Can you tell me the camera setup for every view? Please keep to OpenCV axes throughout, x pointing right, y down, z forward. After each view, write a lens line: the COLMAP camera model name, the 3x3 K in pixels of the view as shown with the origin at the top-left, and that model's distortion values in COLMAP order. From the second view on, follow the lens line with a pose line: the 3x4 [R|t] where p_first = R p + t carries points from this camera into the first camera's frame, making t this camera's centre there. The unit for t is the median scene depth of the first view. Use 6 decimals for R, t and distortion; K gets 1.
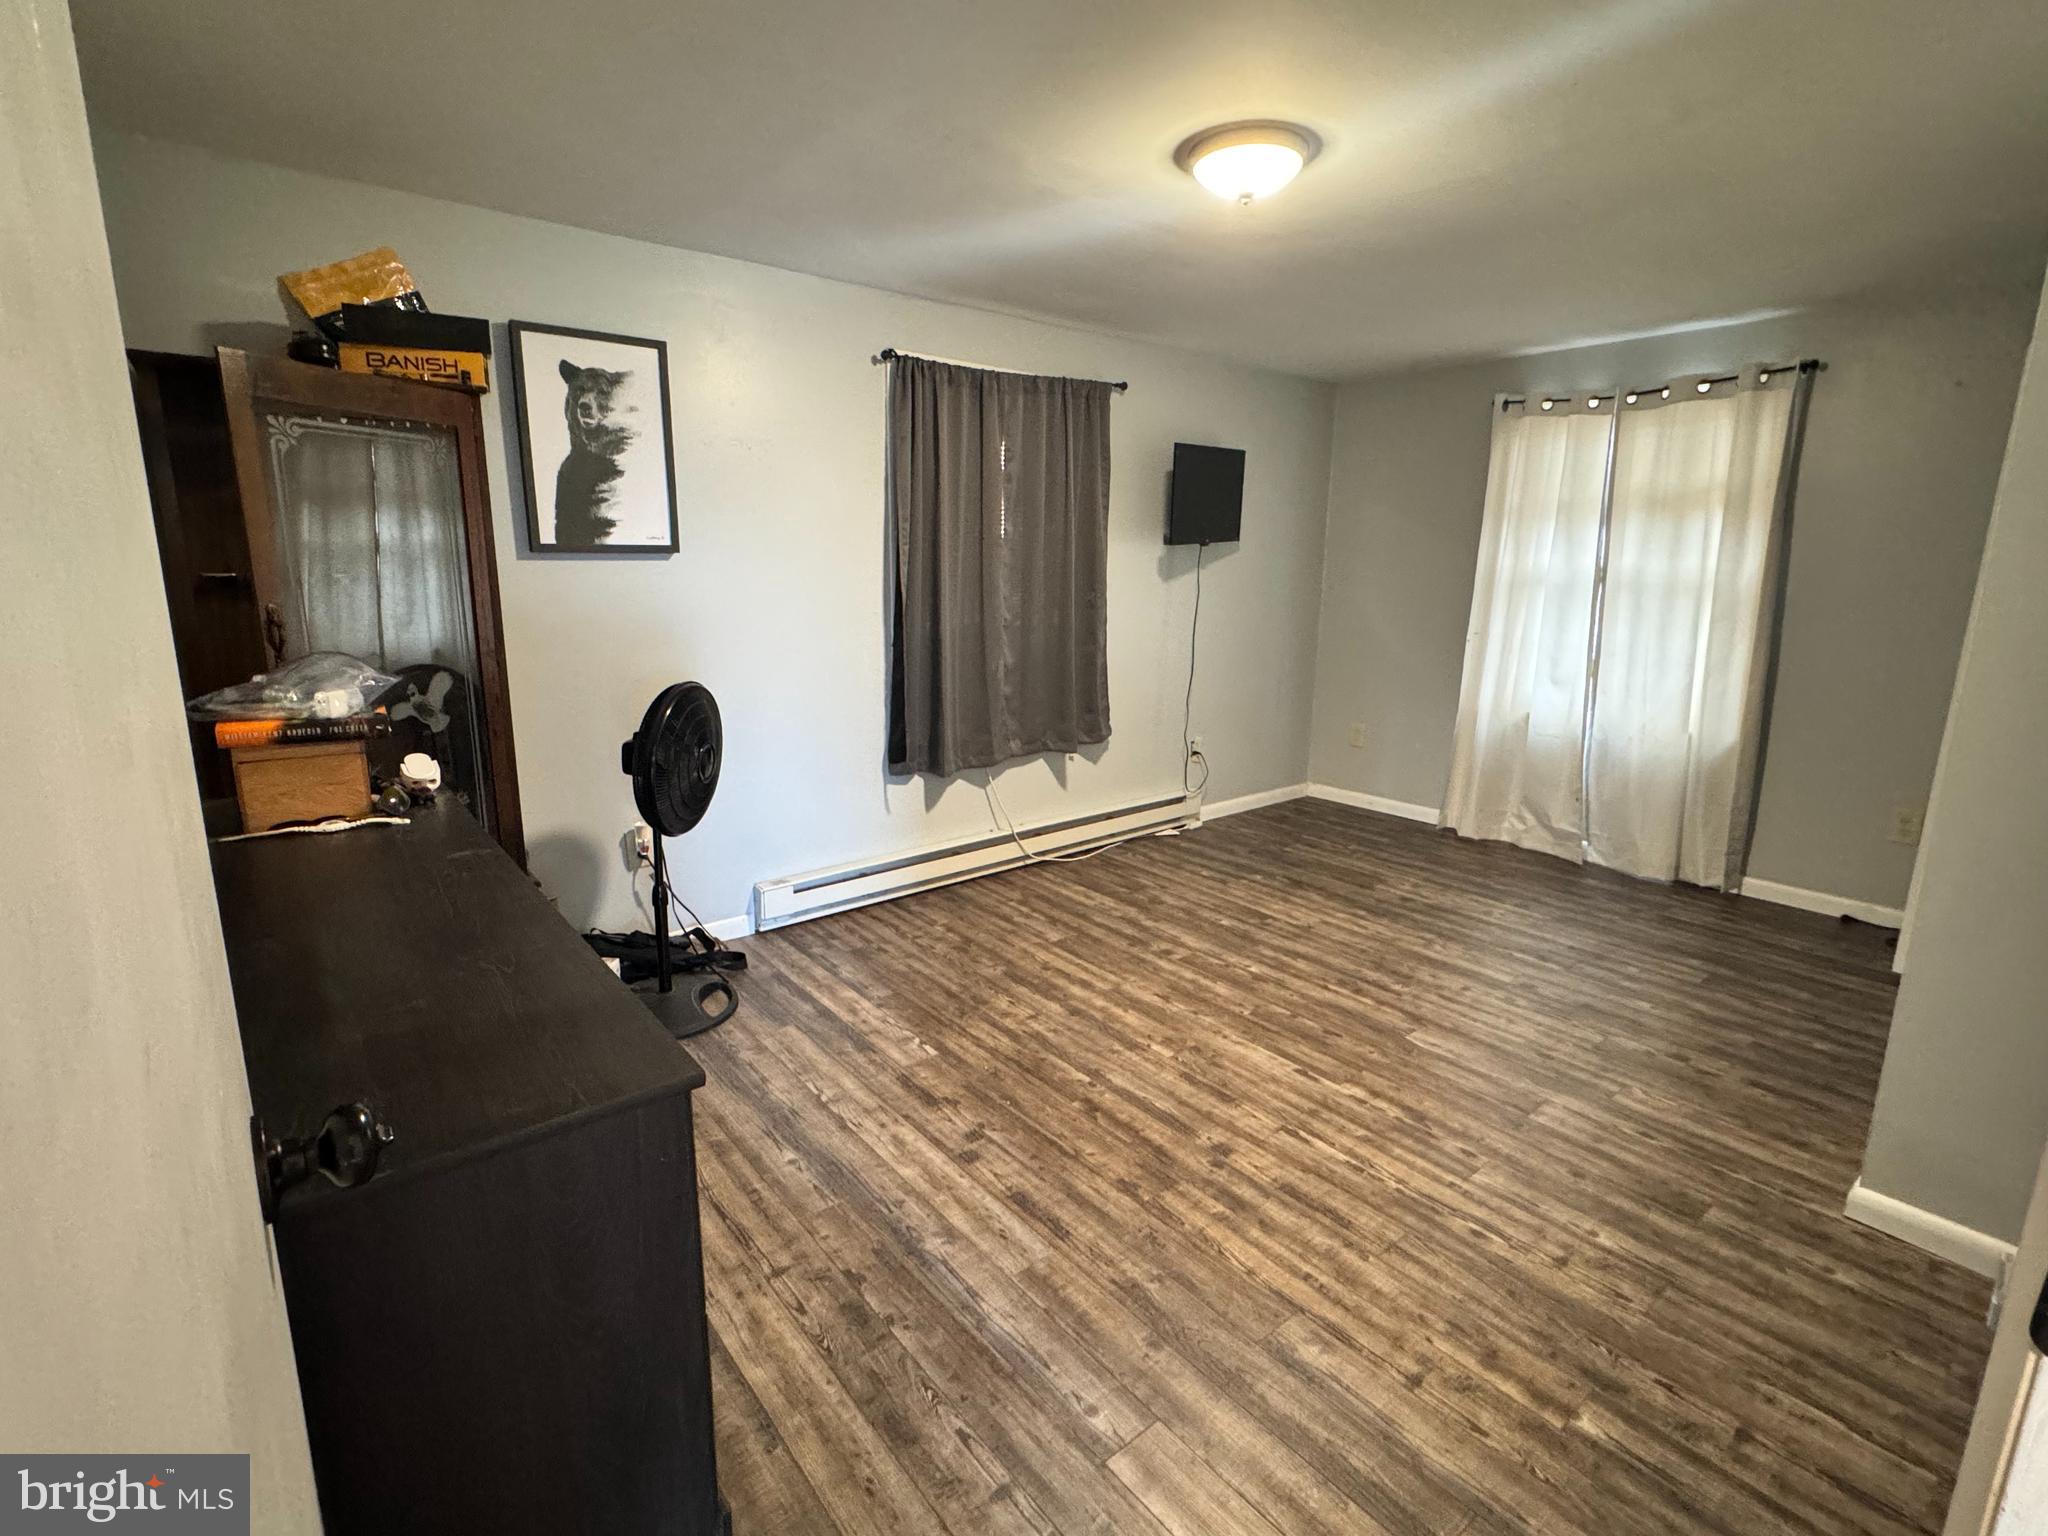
lens RADIAL K [[955.6, 0, 1023.1], [0, 955.6, 757.5], [0, 0, 1]] dist [-0.002072, -0.000166]
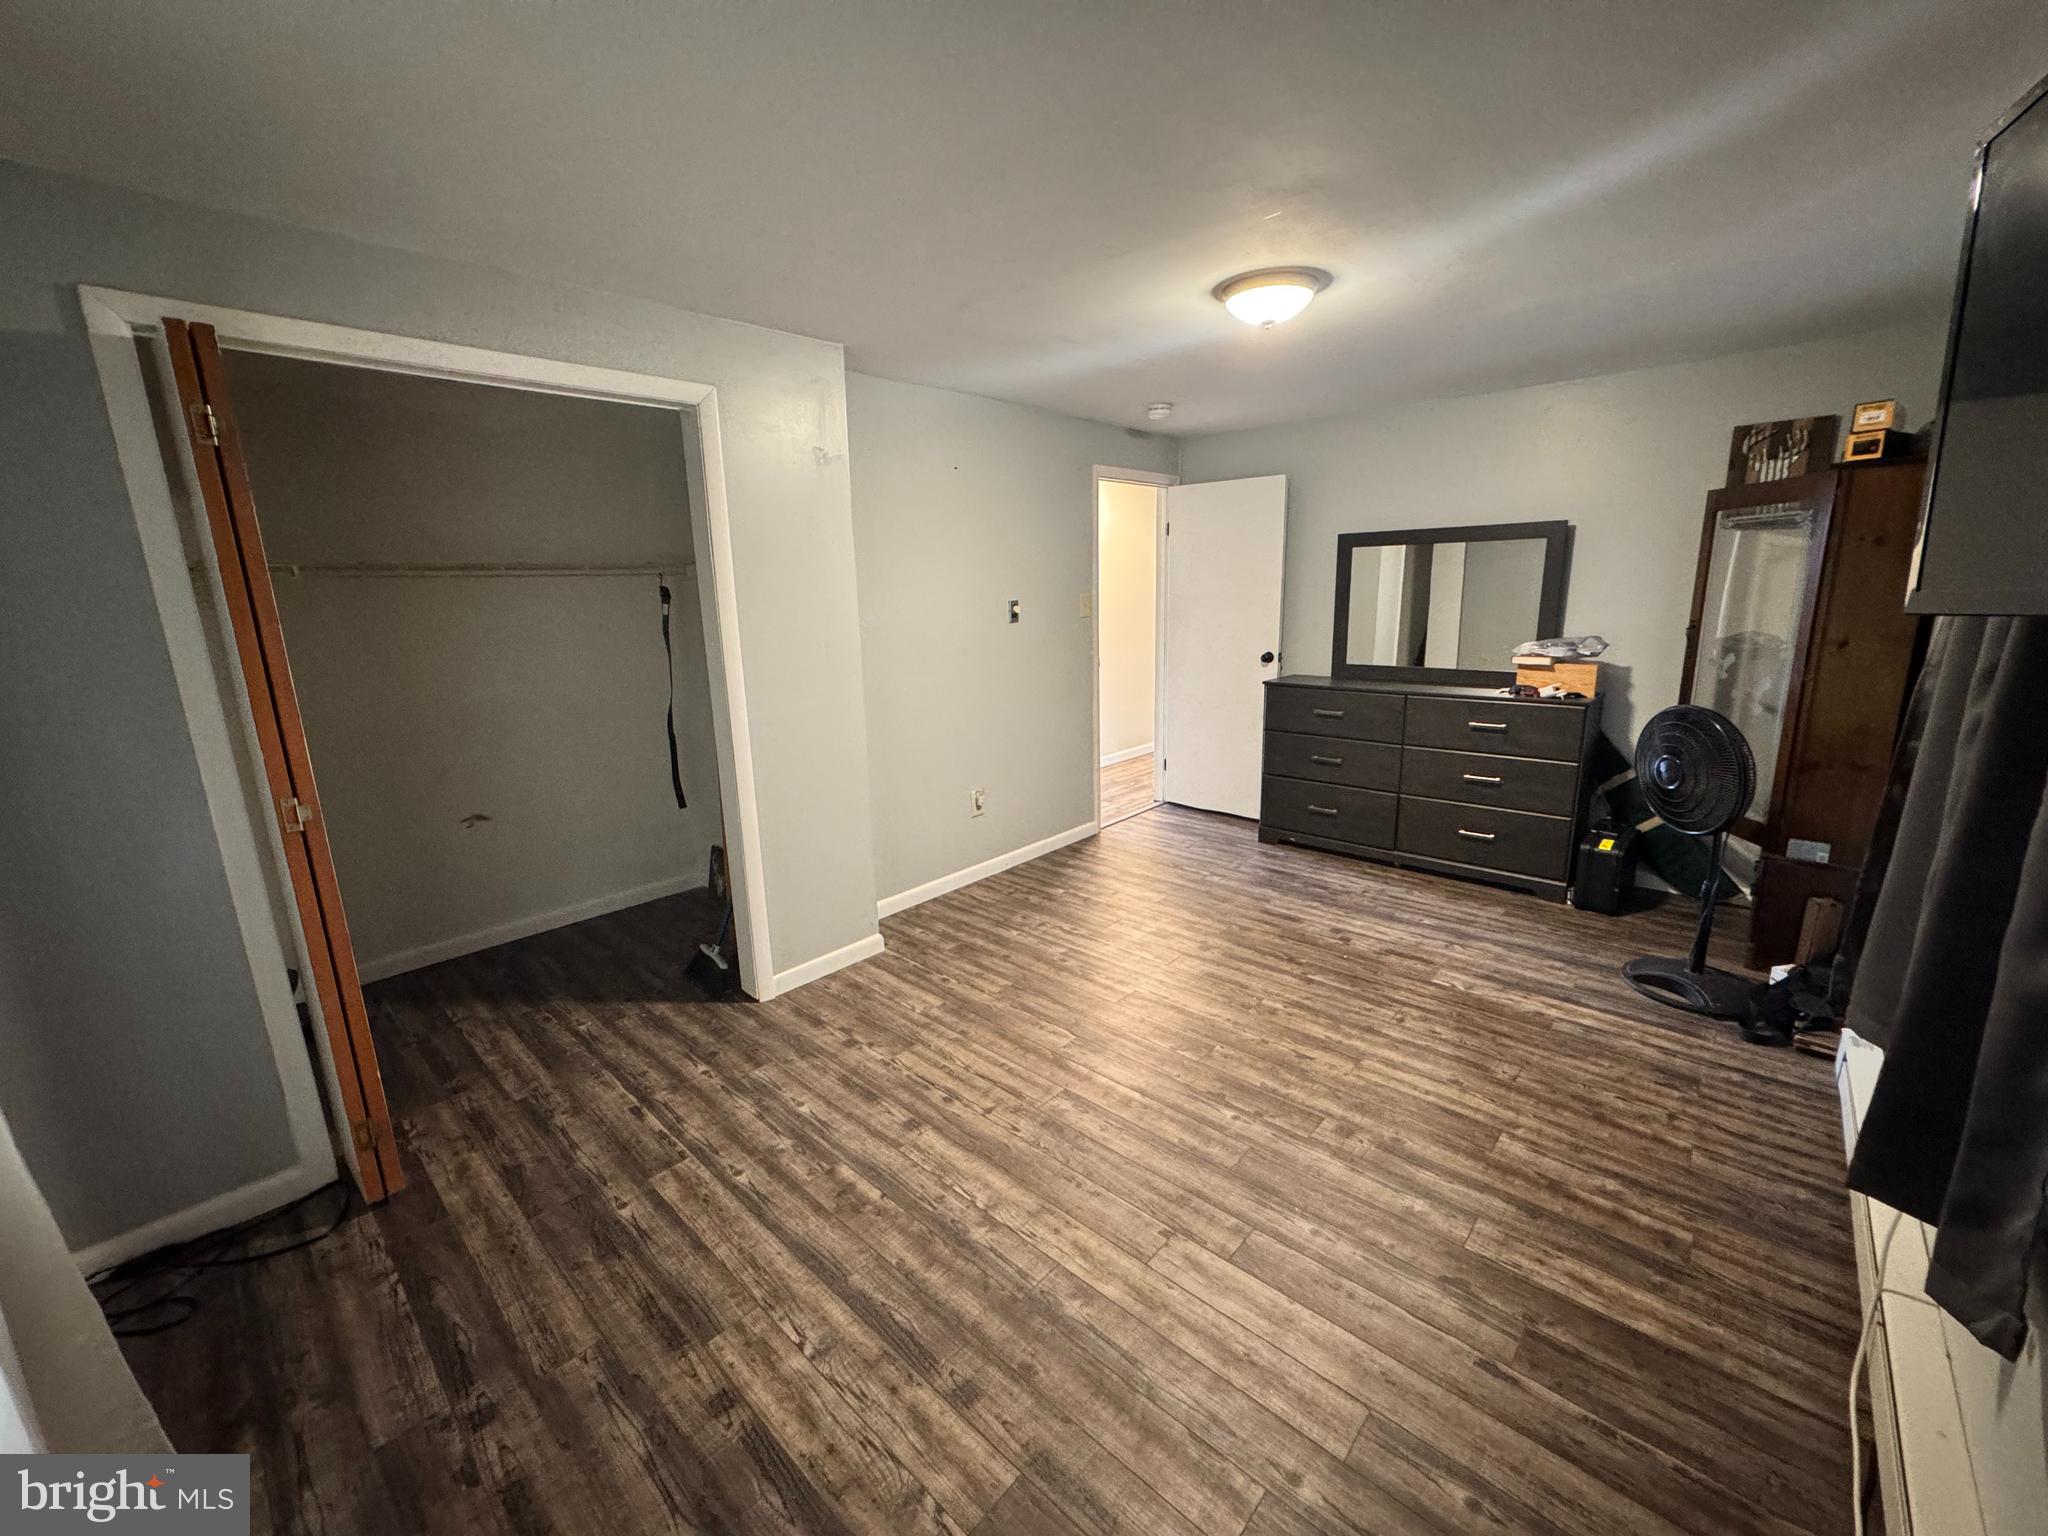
lens RADIAL K [[817.7, 0, 1026.1], [0, 817.7, 762.2], [0, 0, 1]] dist [0.003376, 0.000235]
pose [[-0.988285, 0.047241, -0.145125, 0.606763], [-0.016983, 0.910943, 0.412184, -0.414408], [0.151672, 0.409819, -0.899468, 1.798090]]
